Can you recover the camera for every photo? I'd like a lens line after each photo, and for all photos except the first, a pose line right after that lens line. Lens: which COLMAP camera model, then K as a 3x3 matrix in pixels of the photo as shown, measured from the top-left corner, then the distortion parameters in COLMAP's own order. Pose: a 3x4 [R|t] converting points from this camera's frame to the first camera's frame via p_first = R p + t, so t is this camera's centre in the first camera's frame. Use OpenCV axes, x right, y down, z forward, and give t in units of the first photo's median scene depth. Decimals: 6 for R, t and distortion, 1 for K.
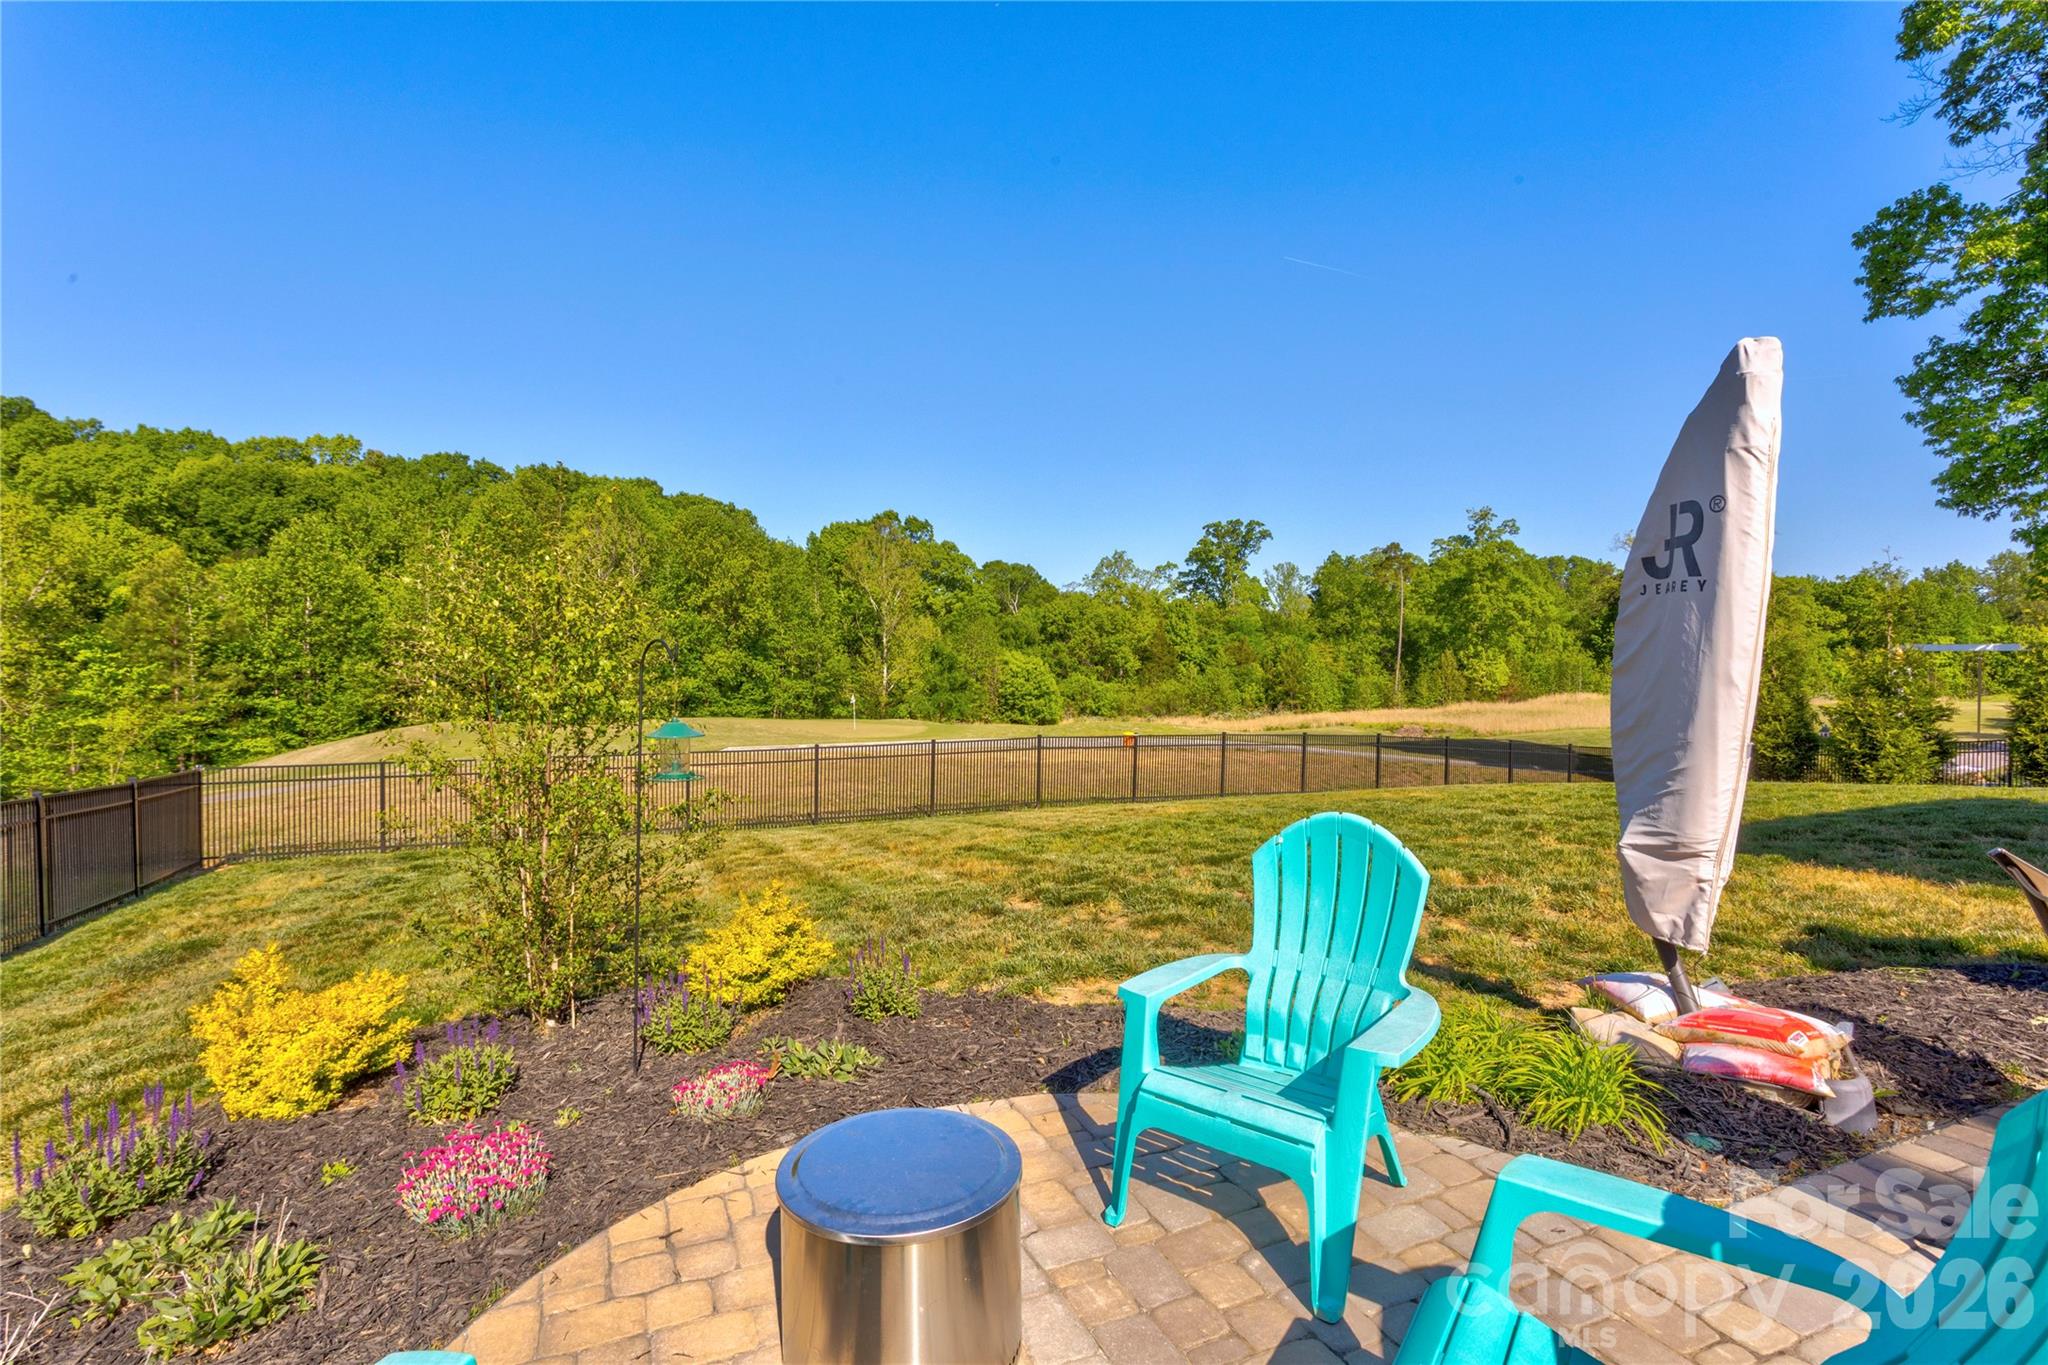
lens RADIAL K [[975.7, 0, 1018.5], [0, 975.7, 668.5], [0, 0, 1]] dist [-0.000962, -0.000434]
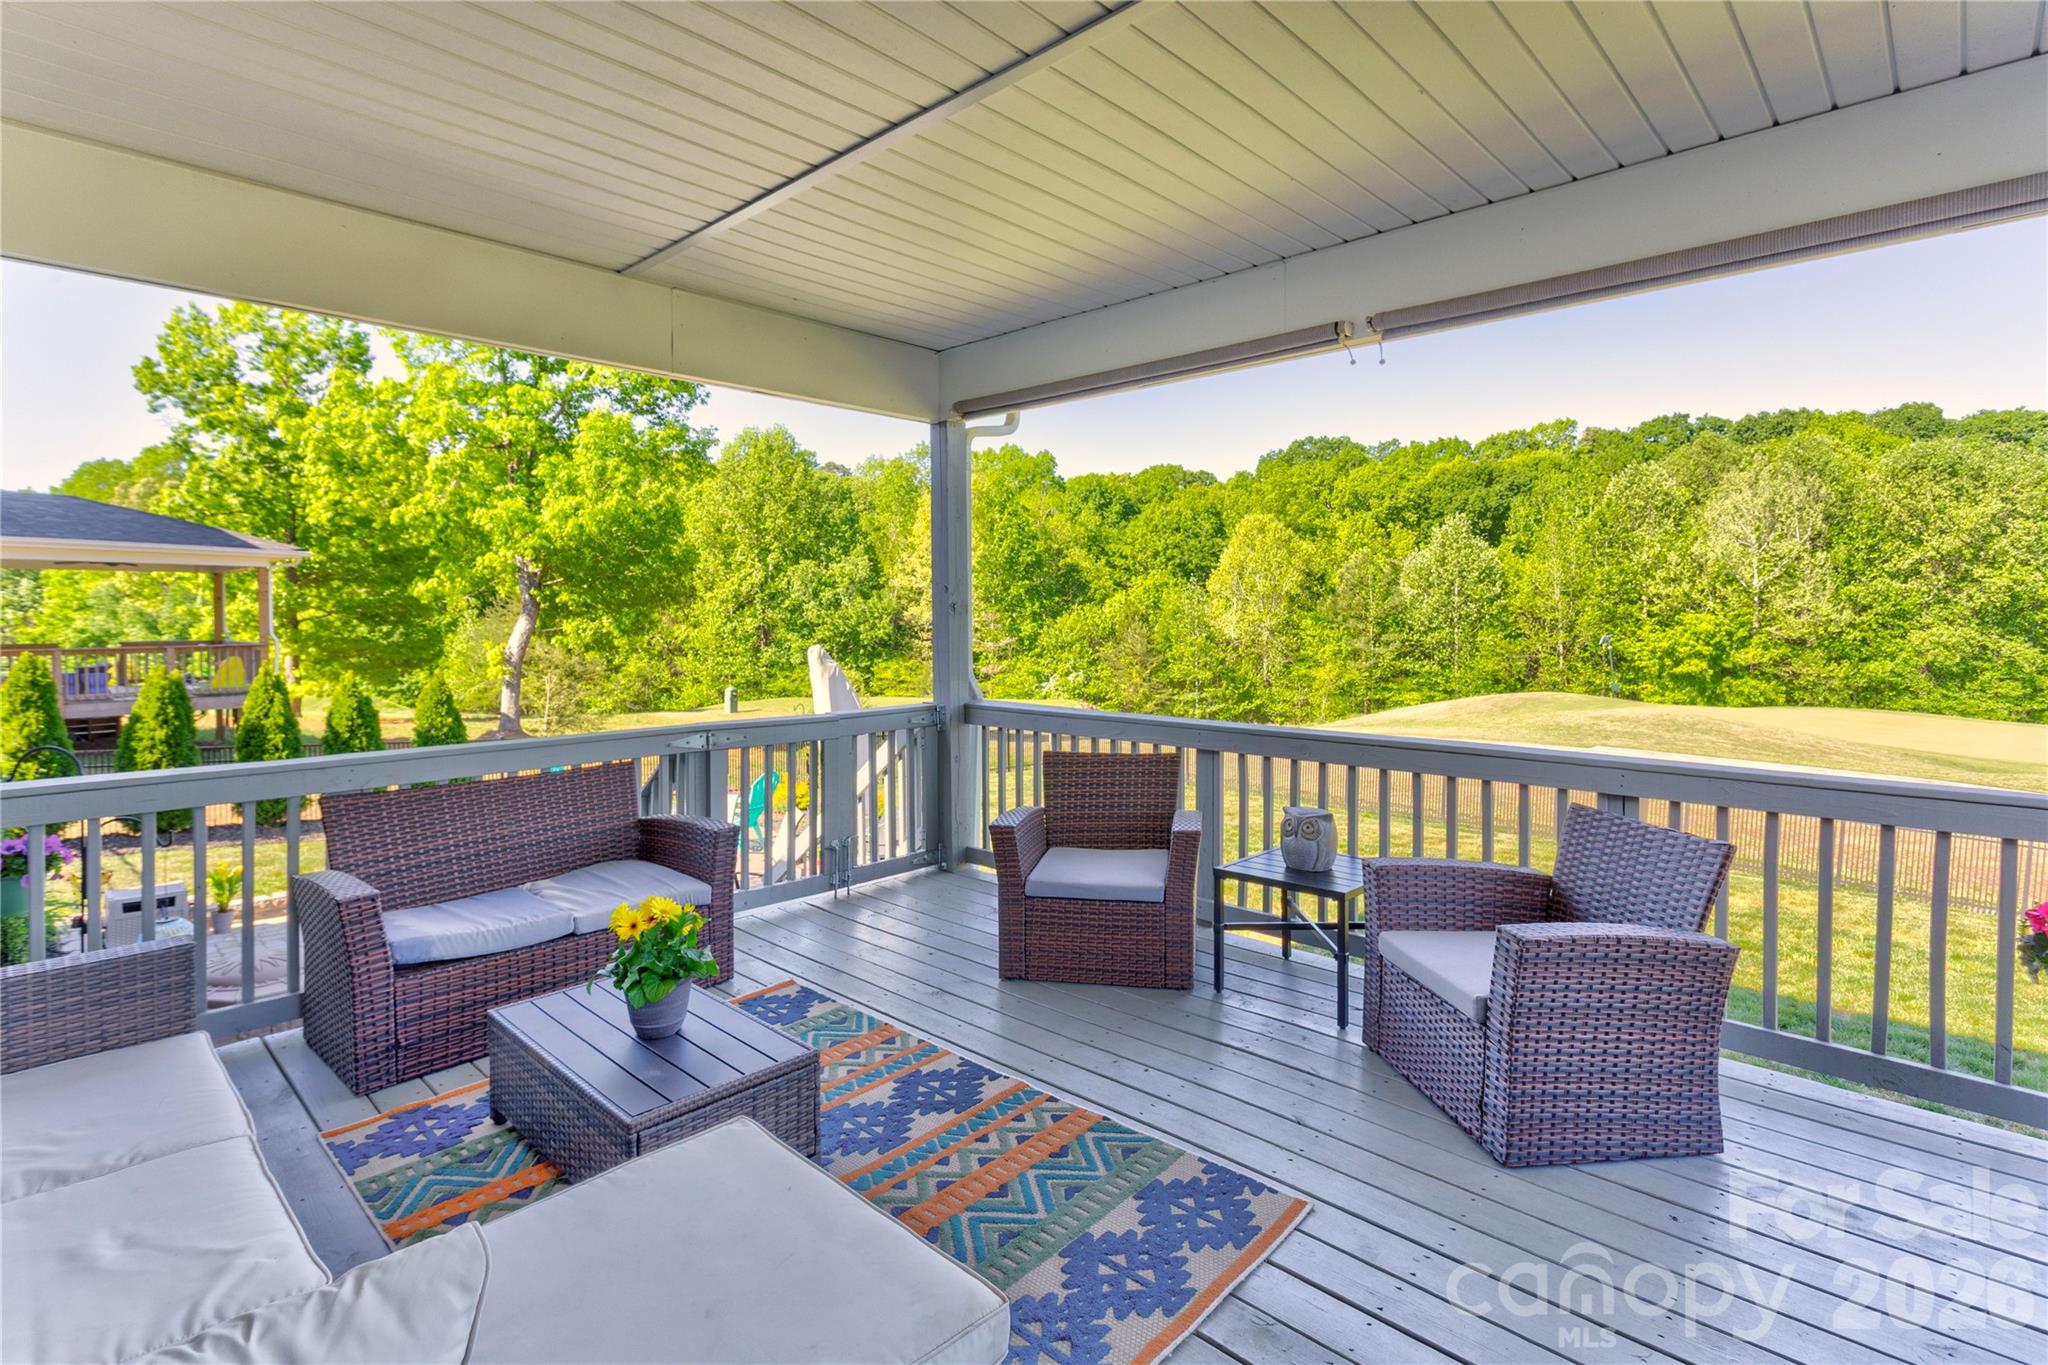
lens RADIAL K [[994.8, 0, 1004.4], [0, 994.8, 622.3], [0, 0, 1]] dist [0.001469, 0.002005]
pose [[0.374538, 0.016537, -0.927064, 0.109560], [-0.017975, 0.999783, 0.010572, -0.011742], [0.927037, 0.012704, 0.374754, 0.006149]]
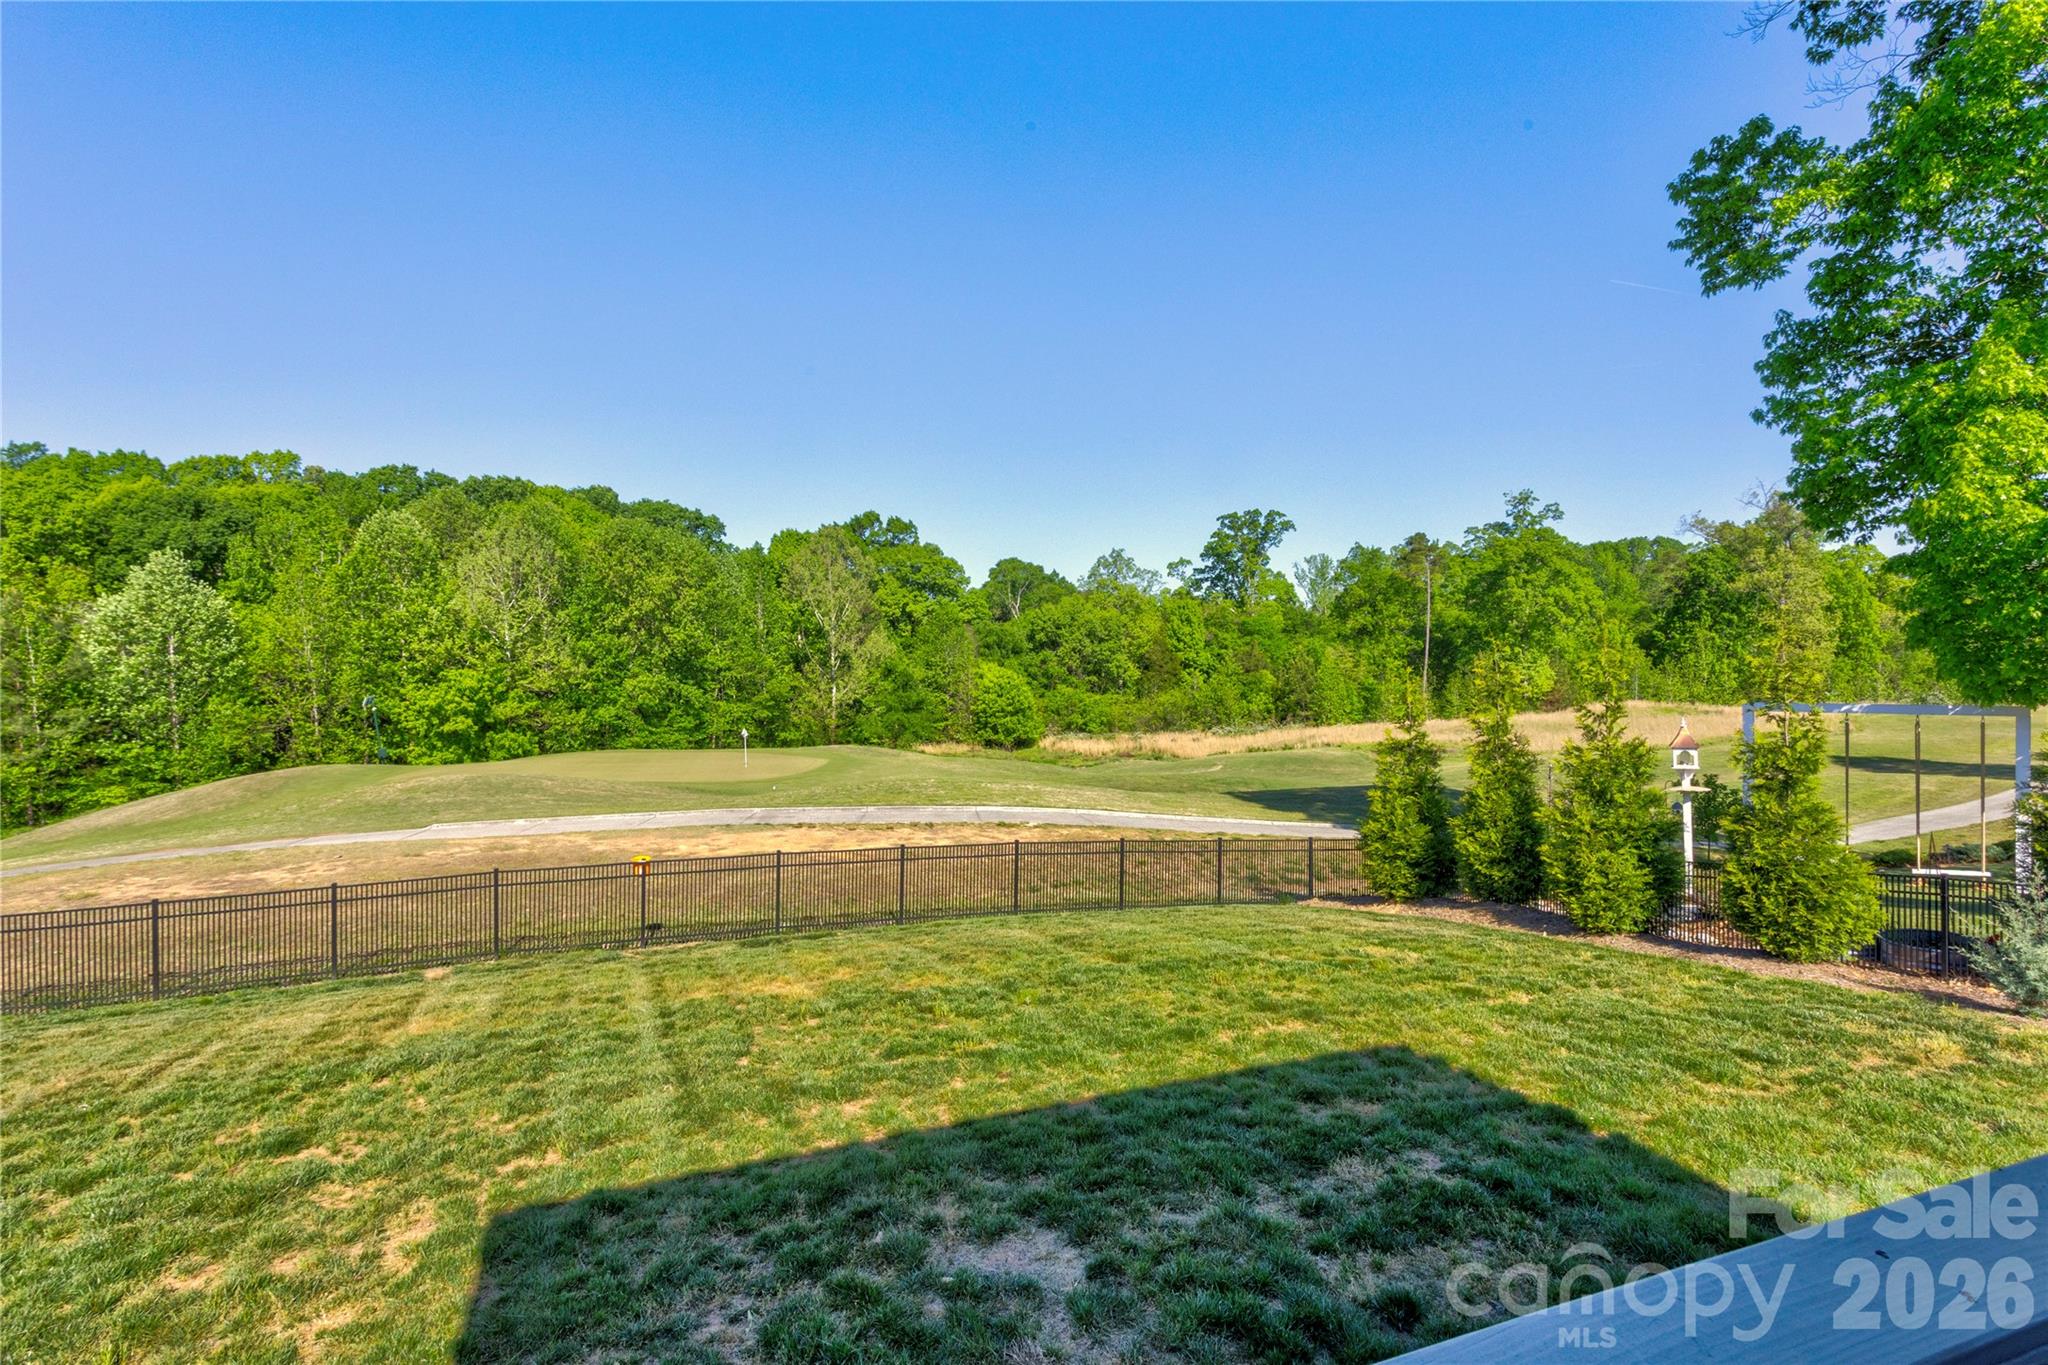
lens RADIAL K [[1043.7, 0, 997.3], [0, 1043.7, 672.2], [0, 0, 1]] dist [0.003386, 0.001005]
pose [[0.997721, -0.018243, -0.064966, 0.067506], [0.018431, 0.999828, 0.002292, -0.012078], [0.064913, -0.003484, 0.997885, 0.022544]]
